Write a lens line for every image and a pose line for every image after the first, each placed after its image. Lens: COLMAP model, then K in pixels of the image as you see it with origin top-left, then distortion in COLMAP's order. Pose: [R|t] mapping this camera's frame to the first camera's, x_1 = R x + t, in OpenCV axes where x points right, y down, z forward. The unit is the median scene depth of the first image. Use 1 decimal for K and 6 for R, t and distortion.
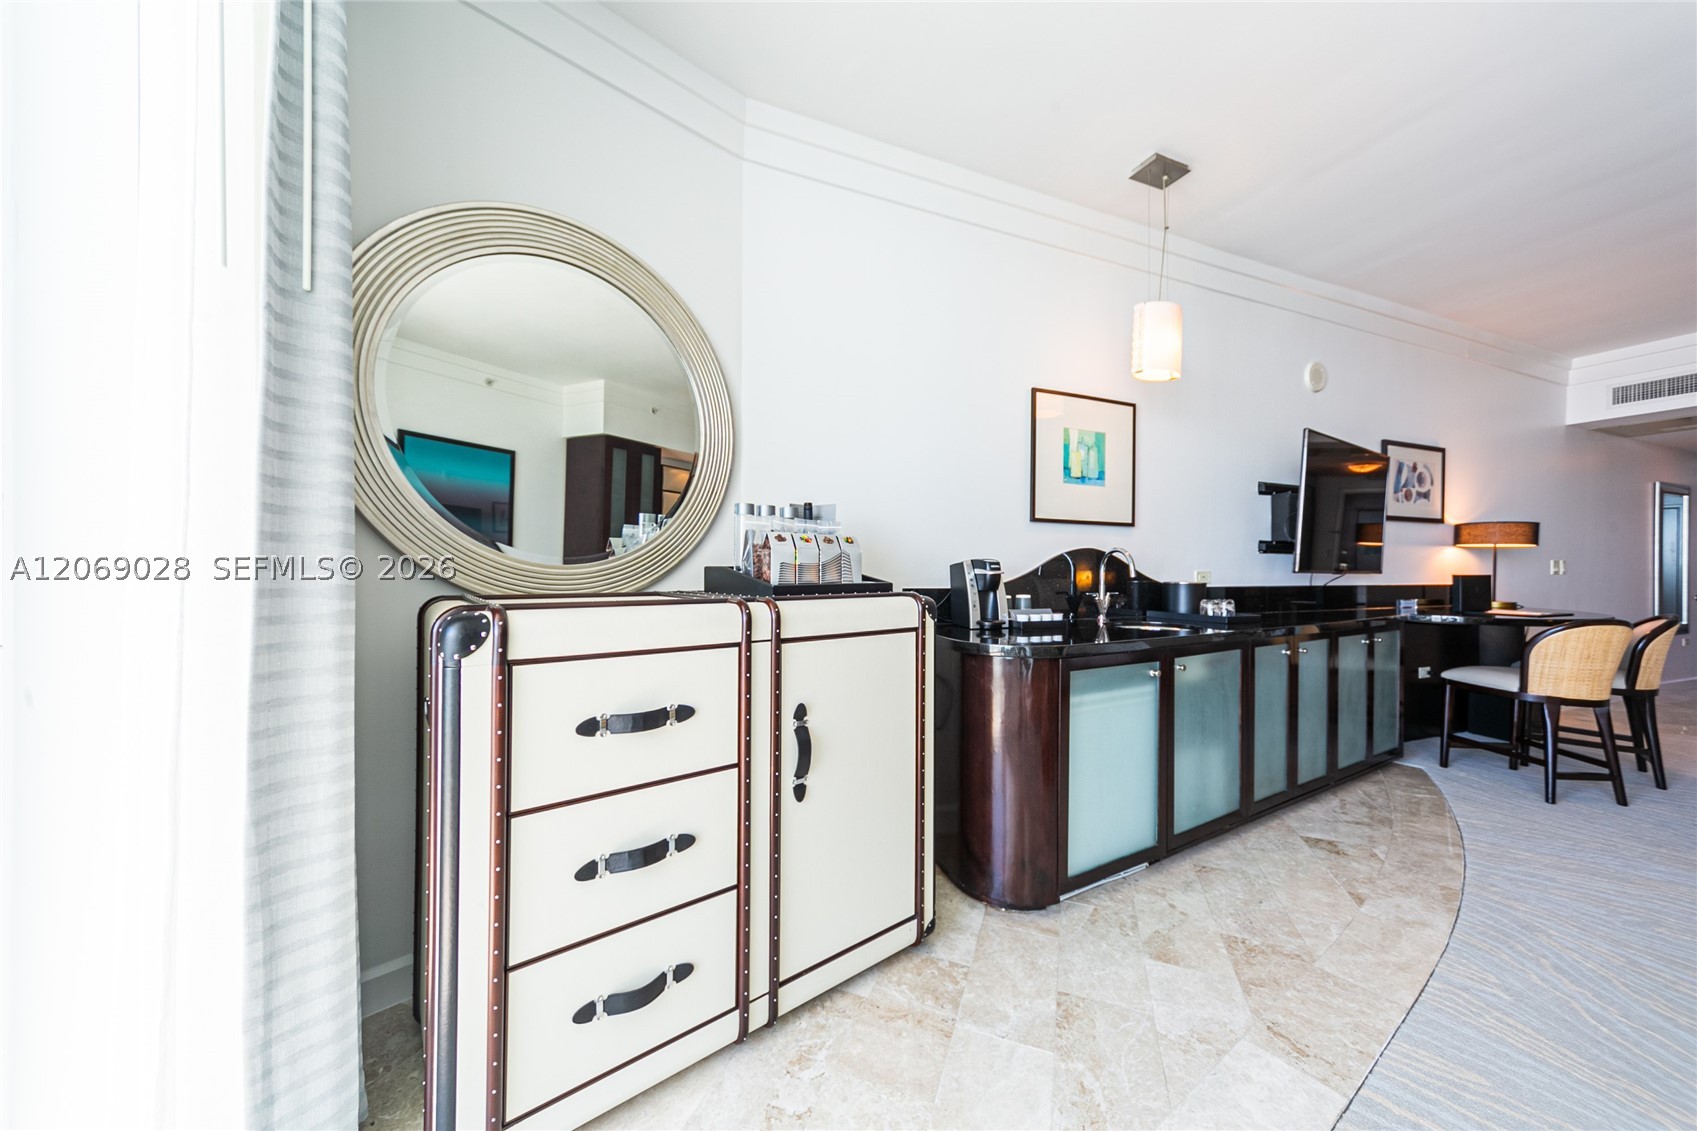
lens RADIAL K [[588.6, 0, 842.7], [0, 588.6, 569.7], [0, 0, 1]] dist [0.009746, -0.001123]
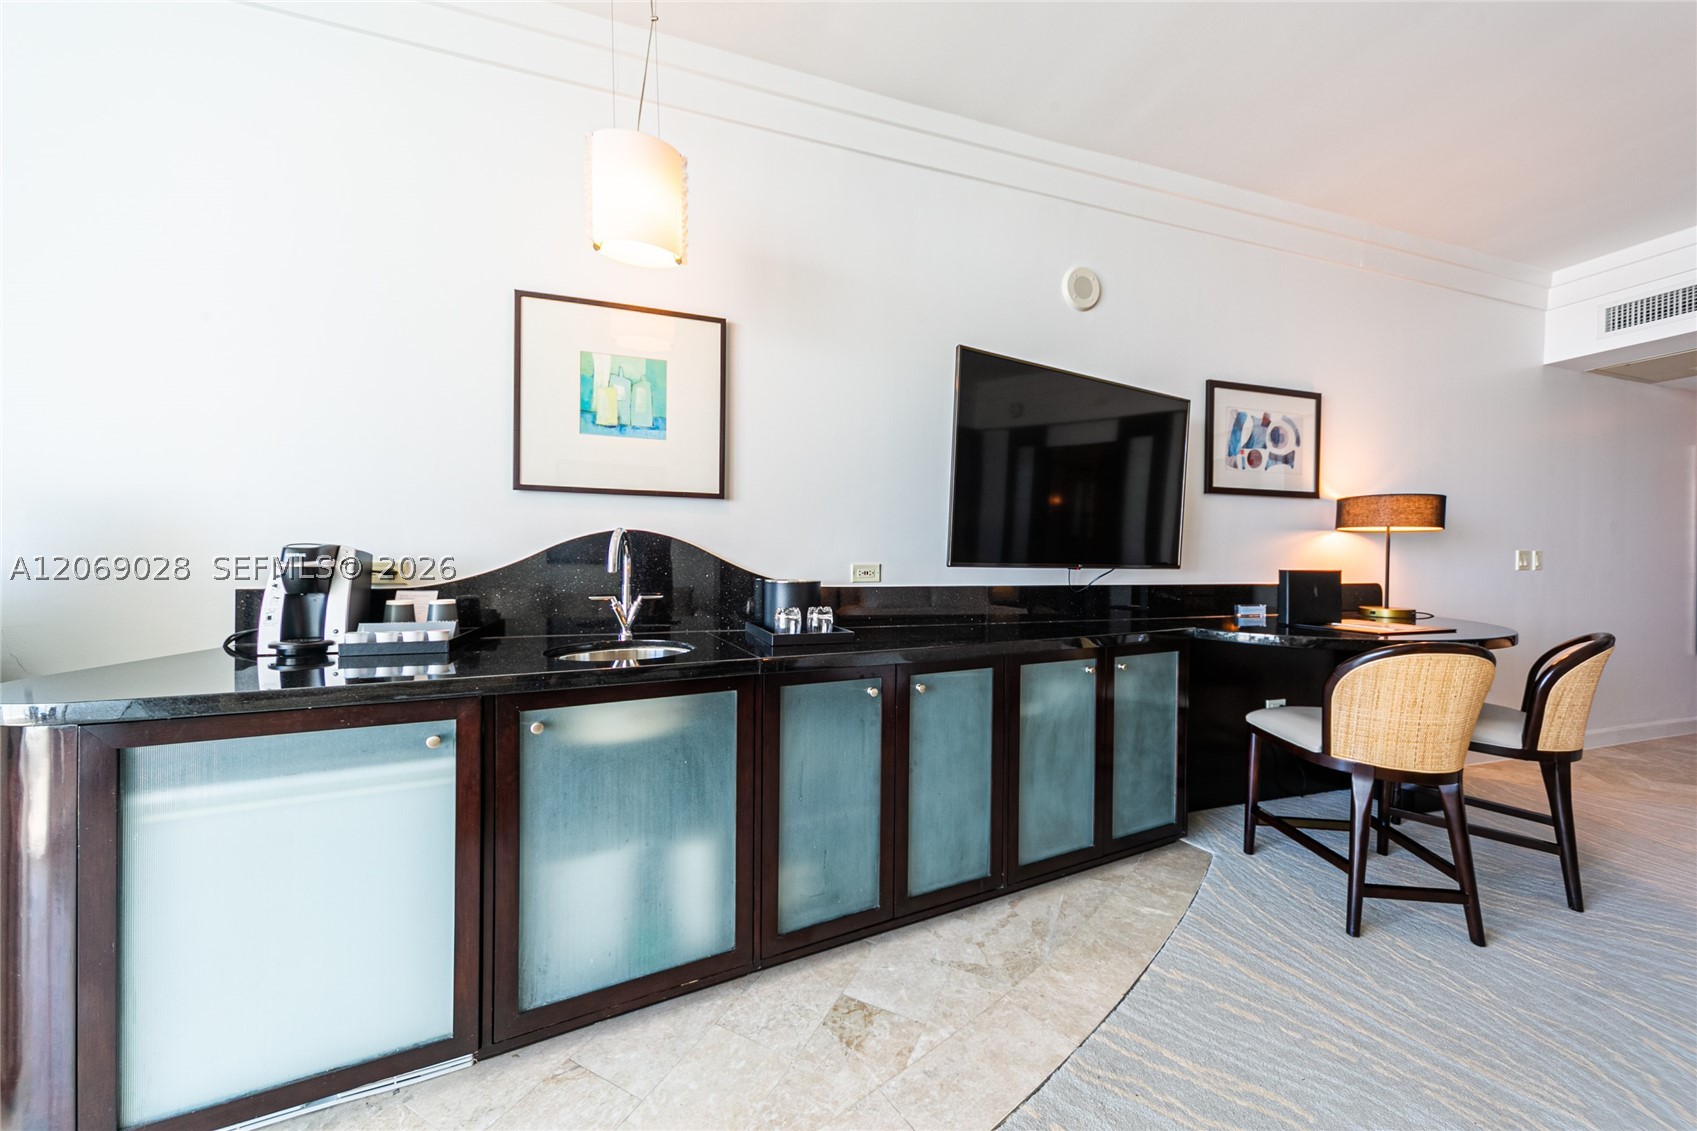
lens RADIAL K [[588.6, 0, 848.6], [0, 588.6, 567.9], [0, 0, 1]] dist [0.009746, -0.001123]
pose [[0.996578, 0.002032, -0.082636, 0.724704], [-0.001467, 0.999975, 0.006892, 0.002303], [0.082648, -0.006747, 0.996556, 0.343351]]
